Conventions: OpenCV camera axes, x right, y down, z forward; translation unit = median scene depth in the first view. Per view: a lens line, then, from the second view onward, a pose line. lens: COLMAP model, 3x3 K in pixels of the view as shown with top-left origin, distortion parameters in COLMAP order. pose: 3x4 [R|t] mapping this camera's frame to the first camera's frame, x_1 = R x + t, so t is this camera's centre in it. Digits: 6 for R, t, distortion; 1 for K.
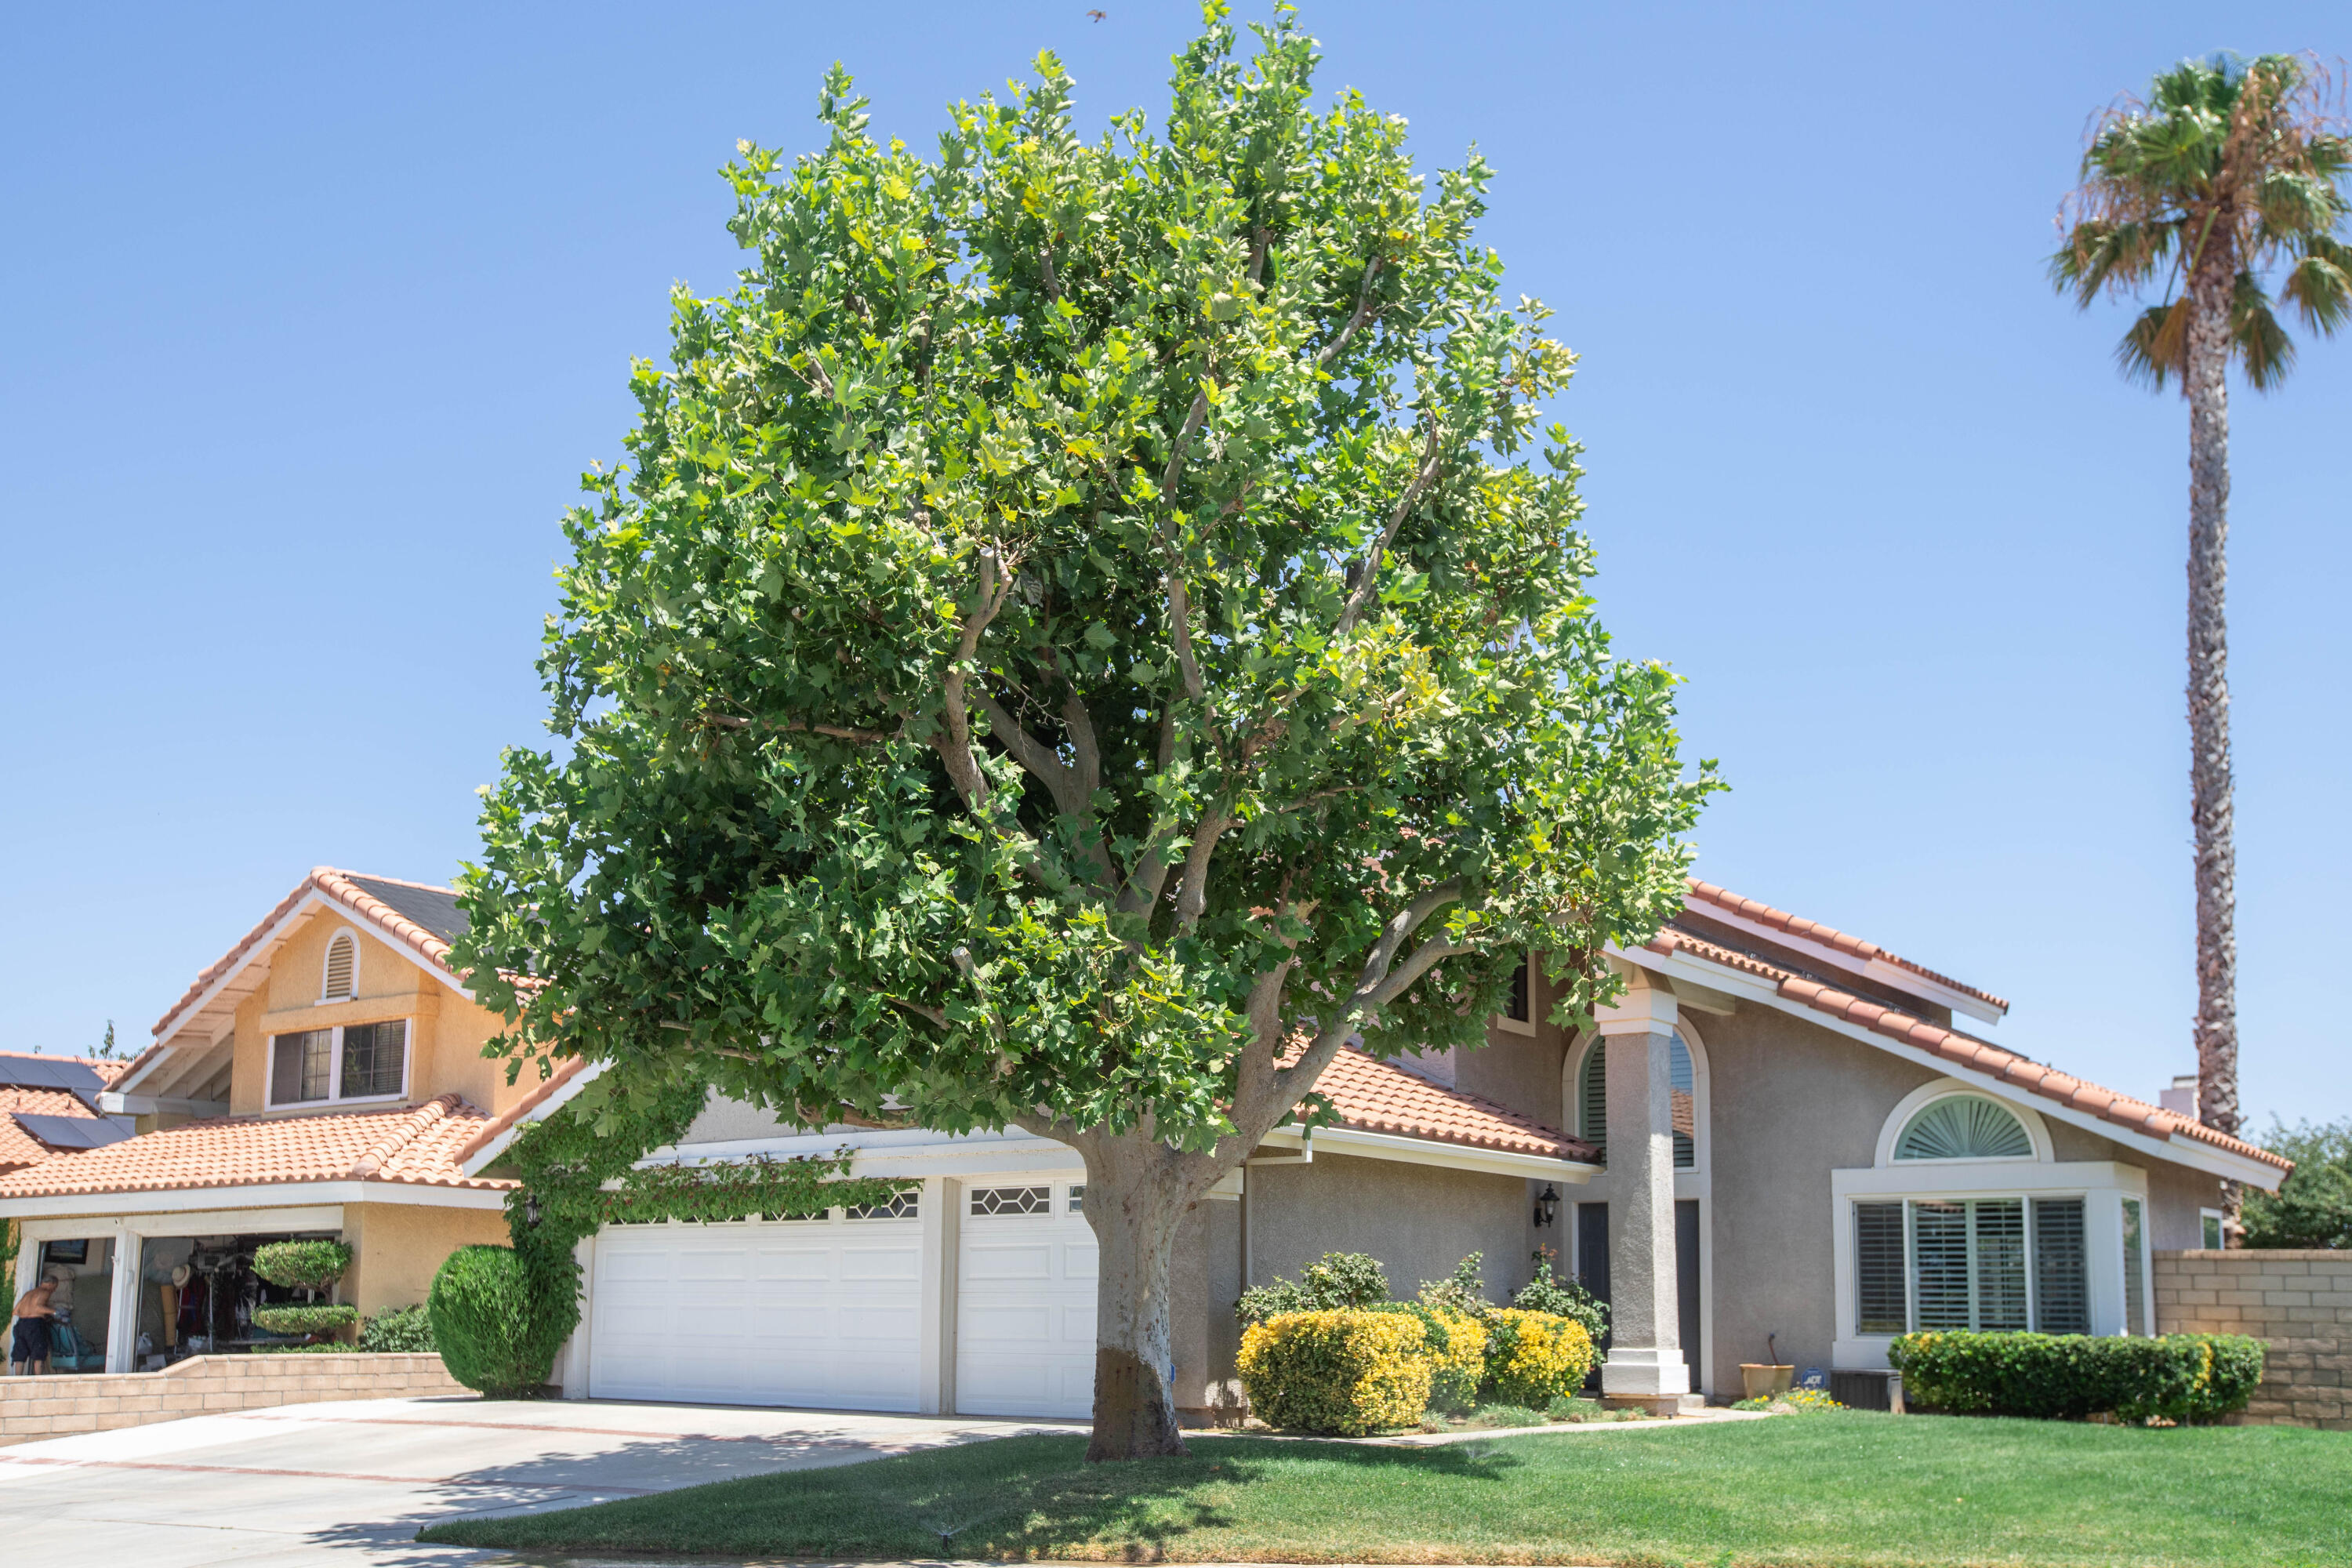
lens RADIAL K [[2242.2, 0, 1176.0], [0, 2242.2, 784.0], [0, 0, 1]] dist [0.062119, 0.000567]
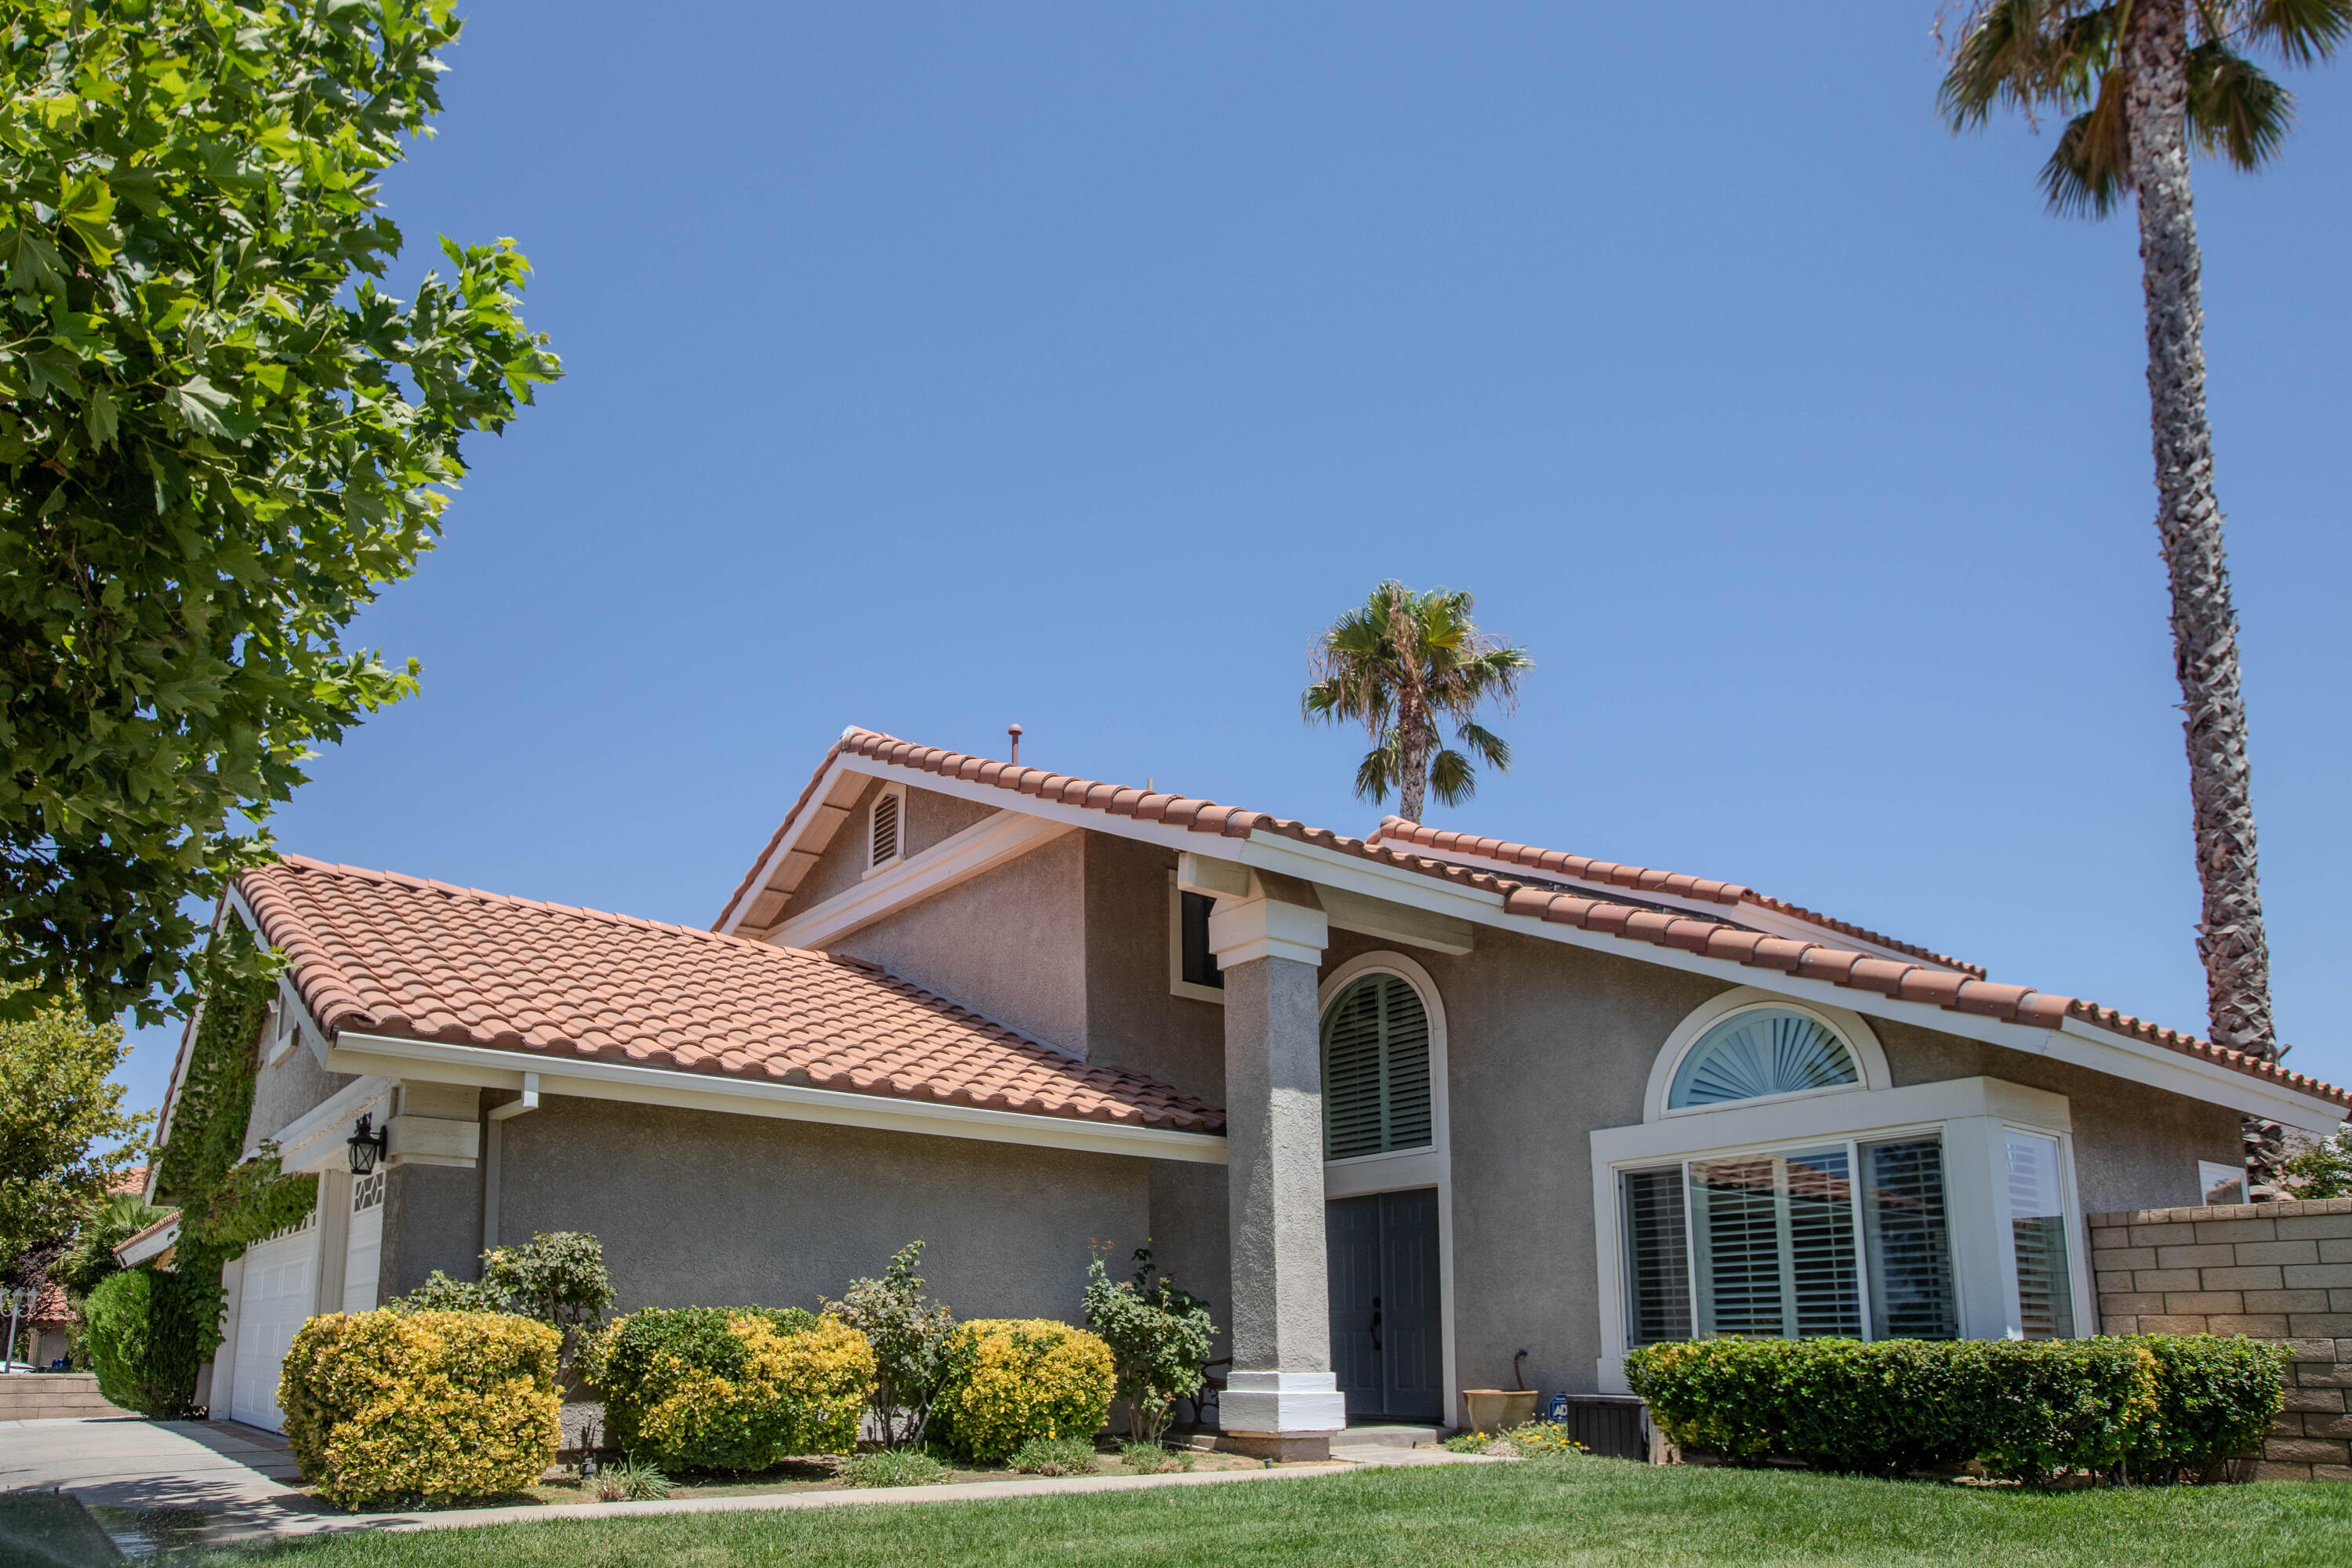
lens RADIAL K [[1451.9, 0, 983.8], [0, 1451.9, 1007.8], [0, 0, 1]] dist [-0.009212, 0.003842]
pose [[0.937311, -0.086562, -0.337573, 0.269456], [0.085577, 0.996172, -0.017831, 0.122178], [0.337825, -0.012175, 0.941130, 0.482096]]
